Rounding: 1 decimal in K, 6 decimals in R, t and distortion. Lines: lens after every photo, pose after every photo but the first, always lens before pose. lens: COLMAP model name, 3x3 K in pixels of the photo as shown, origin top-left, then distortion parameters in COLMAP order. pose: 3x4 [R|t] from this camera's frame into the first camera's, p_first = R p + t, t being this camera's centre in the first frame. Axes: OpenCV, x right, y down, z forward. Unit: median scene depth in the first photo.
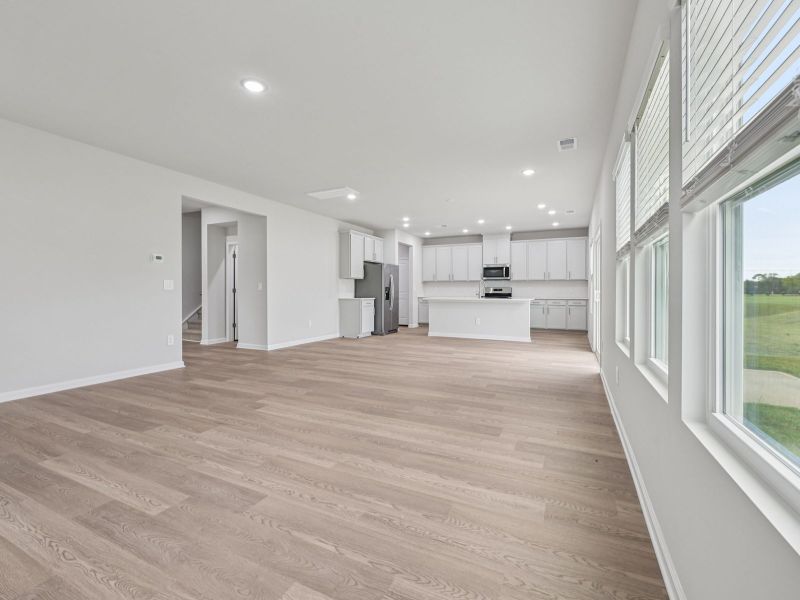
lens RADIAL K [[353.7, 0, 397.7], [0, 353.7, 292.5], [0, 0, 1]] dist [-0.000278, -0.000117]
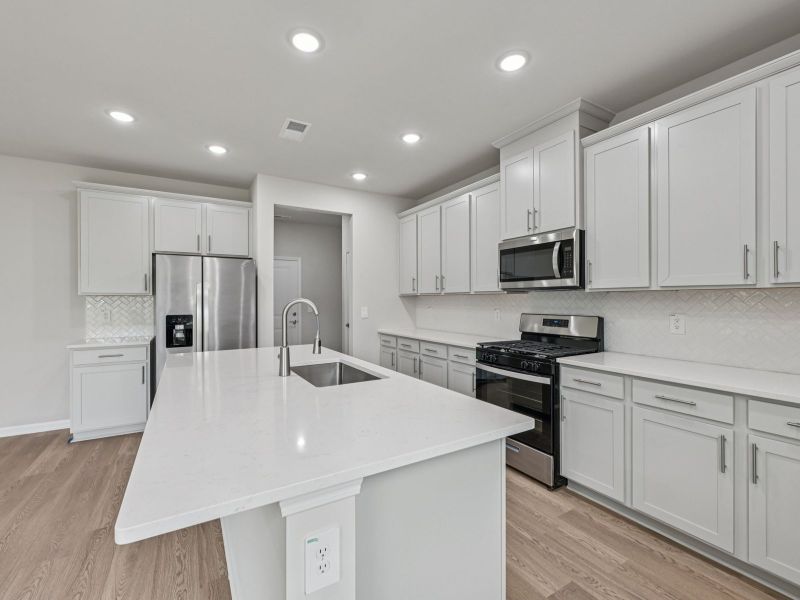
lens RADIAL K [[354.8, 0, 397.1], [0, 354.8, 301.5], [0, 0, 1]] dist [0.000432, -0.000094]
pose [[0.833339, 0.000701, -0.552761, 0.340227], [-0.002138, 0.999996, -0.001955, -0.024489], [0.552758, 0.002811, 0.833337, 0.687287]]
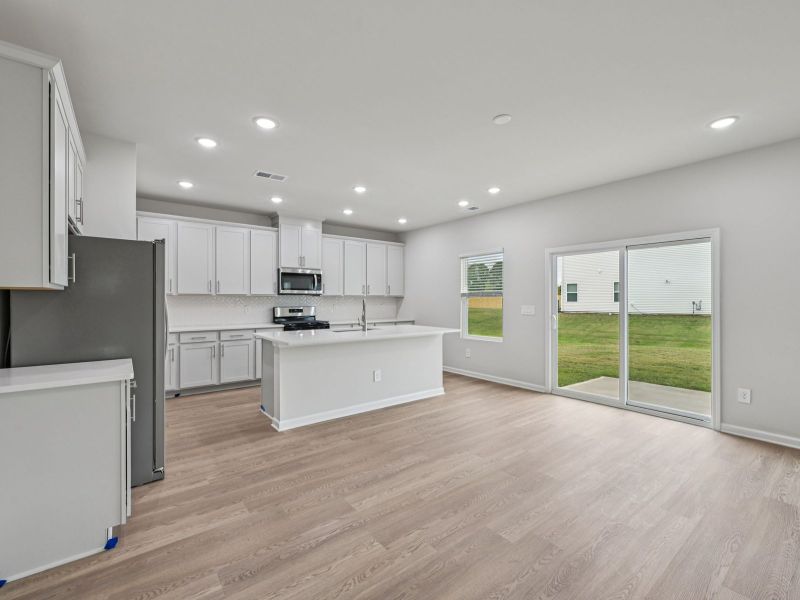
lens RADIAL K [[354.8, 0, 397.1], [0, 354.8, 301.5], [0, 0, 1]] dist [0.000432, -0.000094]
pose [[0.449213, -0.003788, 0.893417, -0.183546], [0.004417, 0.999988, 0.002019, -0.024057], [-0.893414, 0.003040, 0.449224, 0.576094]]
